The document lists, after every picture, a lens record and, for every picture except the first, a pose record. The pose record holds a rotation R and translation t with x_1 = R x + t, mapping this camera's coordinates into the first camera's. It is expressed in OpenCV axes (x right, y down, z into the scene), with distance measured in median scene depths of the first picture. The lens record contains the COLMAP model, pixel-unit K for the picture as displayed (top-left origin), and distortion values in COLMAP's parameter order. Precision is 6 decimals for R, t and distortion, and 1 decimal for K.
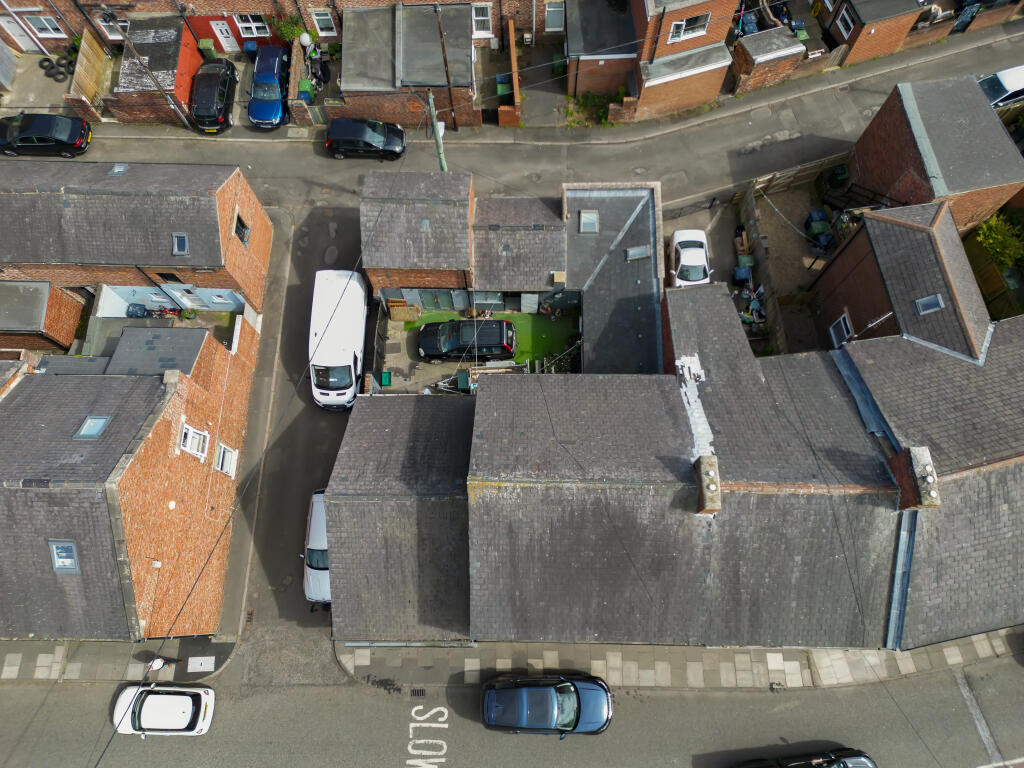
lens RADIAL K [[719.1, 0, 512.0], [0, 719.1, 384.0], [0, 0, 1]] dist [0.039008, -0.001875]
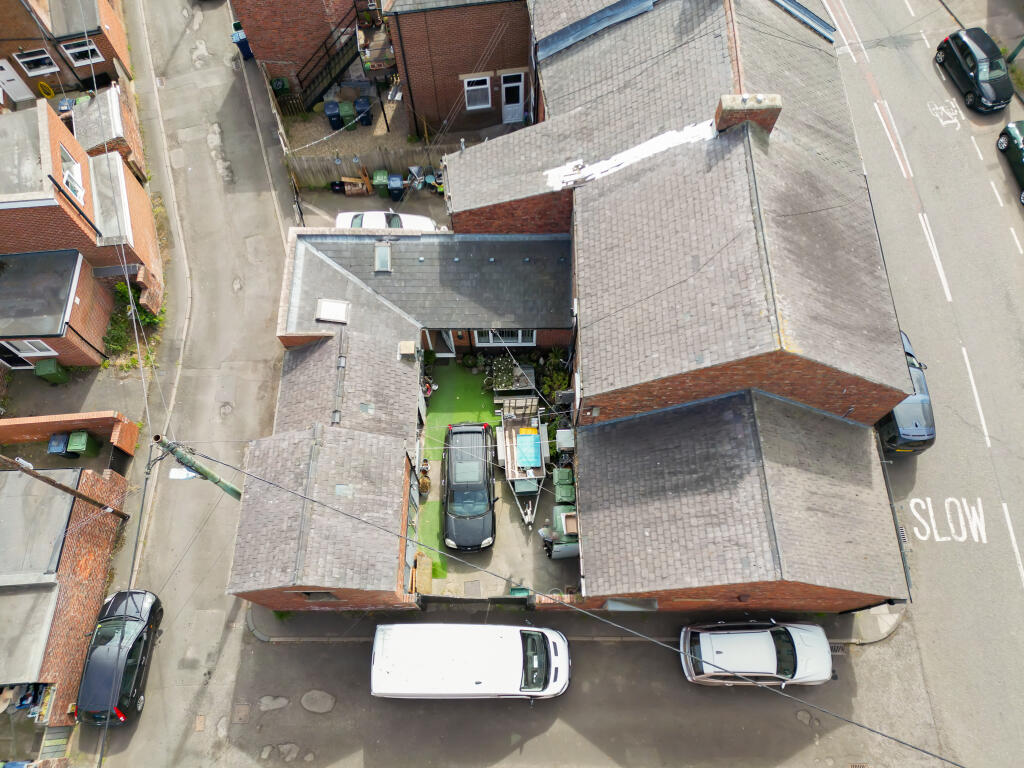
lens RADIAL K [[740.0, 0, 512.0], [0, 740.0, 384.0], [0, 0, 1]] dist [0.036638, -0.002881]
pose [[-0.016440, -0.909216, 0.415999, -0.301946], [0.950321, 0.115134, 0.289196, -0.264589], [-0.310837, 0.400087, 0.862154, 0.282384]]
